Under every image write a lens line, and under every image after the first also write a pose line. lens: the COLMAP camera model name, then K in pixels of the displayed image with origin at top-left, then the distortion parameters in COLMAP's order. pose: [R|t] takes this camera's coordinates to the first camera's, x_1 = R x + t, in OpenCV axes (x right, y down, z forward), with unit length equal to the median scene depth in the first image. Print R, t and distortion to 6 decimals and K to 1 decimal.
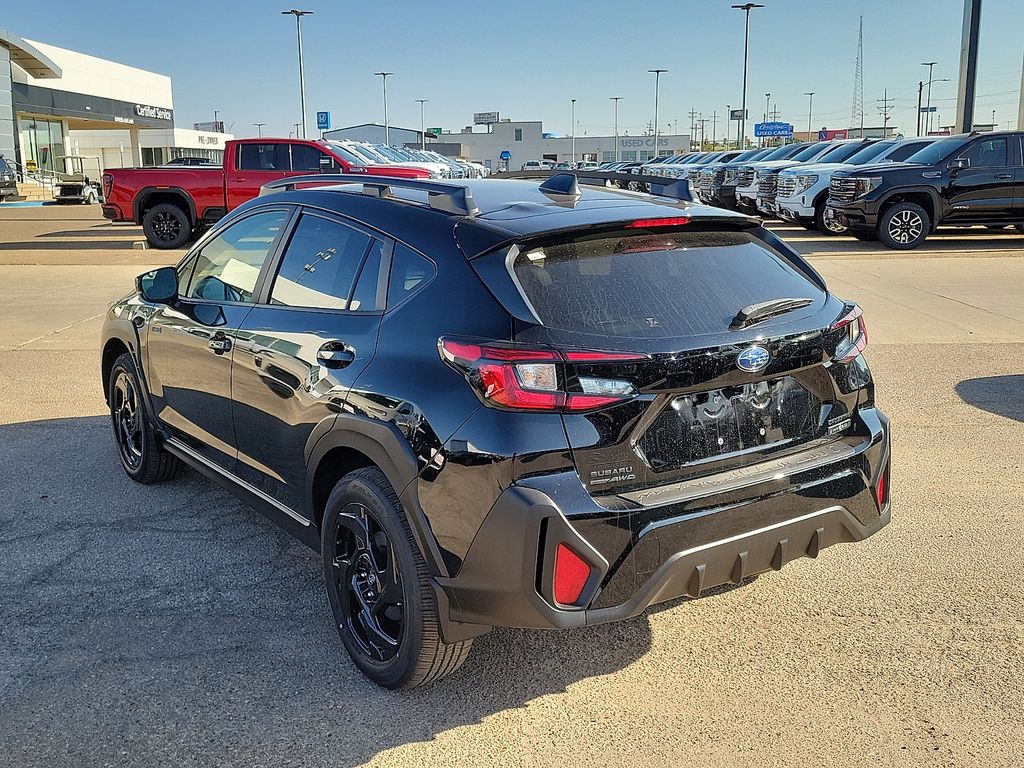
lens RADIAL K [[1048.3, 0, 498.8], [0, 1048.3, 367.0], [0, 0, 1]] dist [0.054227, -0.016126]
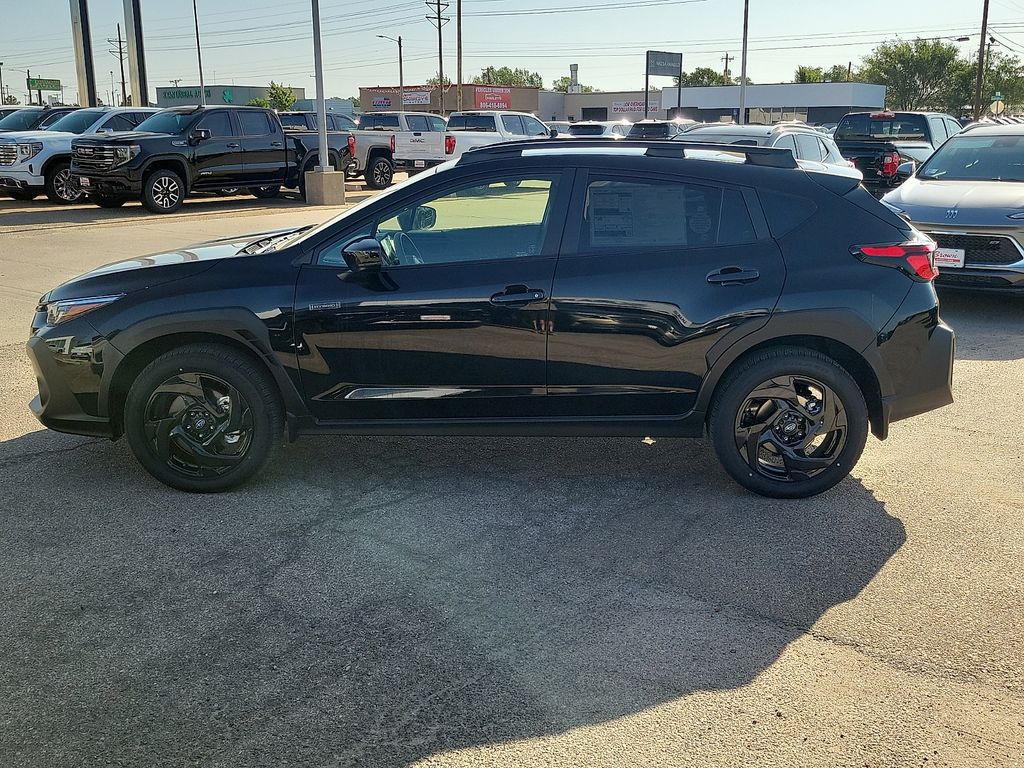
lens RADIAL K [[1048.3, 0, 498.8], [0, 1048.3, 367.0], [0, 0, 1]] dist [0.054227, -0.016126]
pose [[0.576850, -0.168854, 0.799207, -0.308716], [0.147705, 0.983835, 0.101251, -0.016161], [-0.803385, 0.059641, 0.592466, 0.101658]]
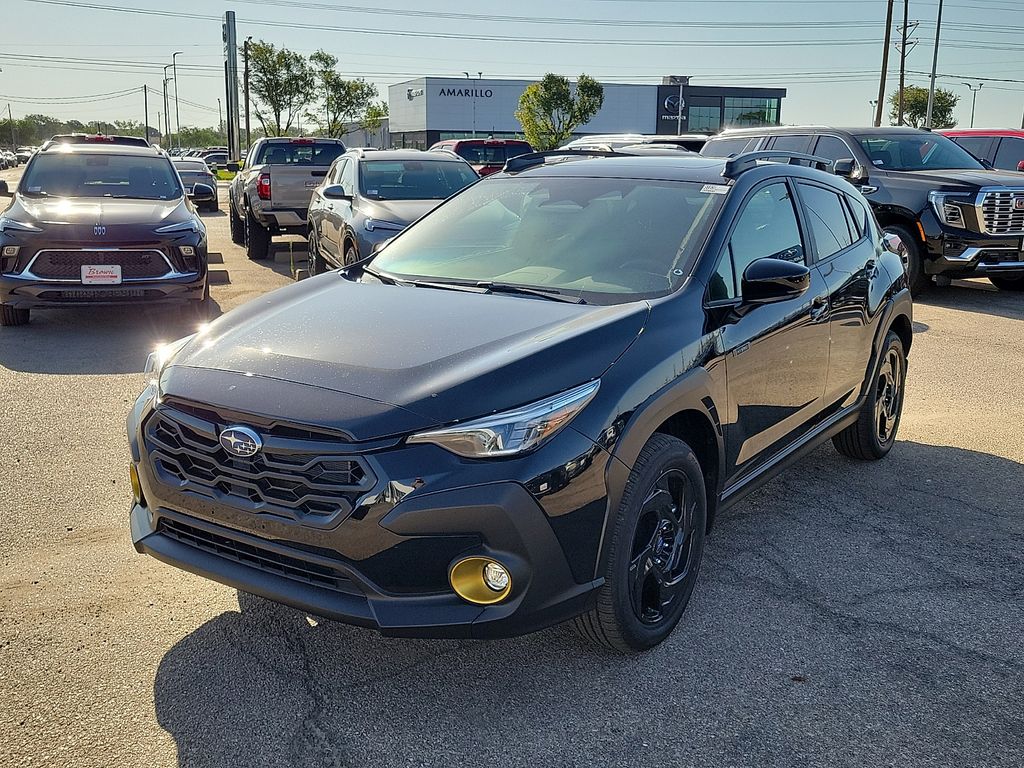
lens RADIAL K [[1033.8, 0, 497.1], [0, 1033.8, 381.5], [0, 0, 1]] dist [0.055634, -0.016818]
pose [[-0.360883, -0.193155, 0.912390, -0.297445], [0.170210, 0.948244, 0.268070, -0.077602], [-0.916947, 0.252039, -0.309328, 0.439446]]
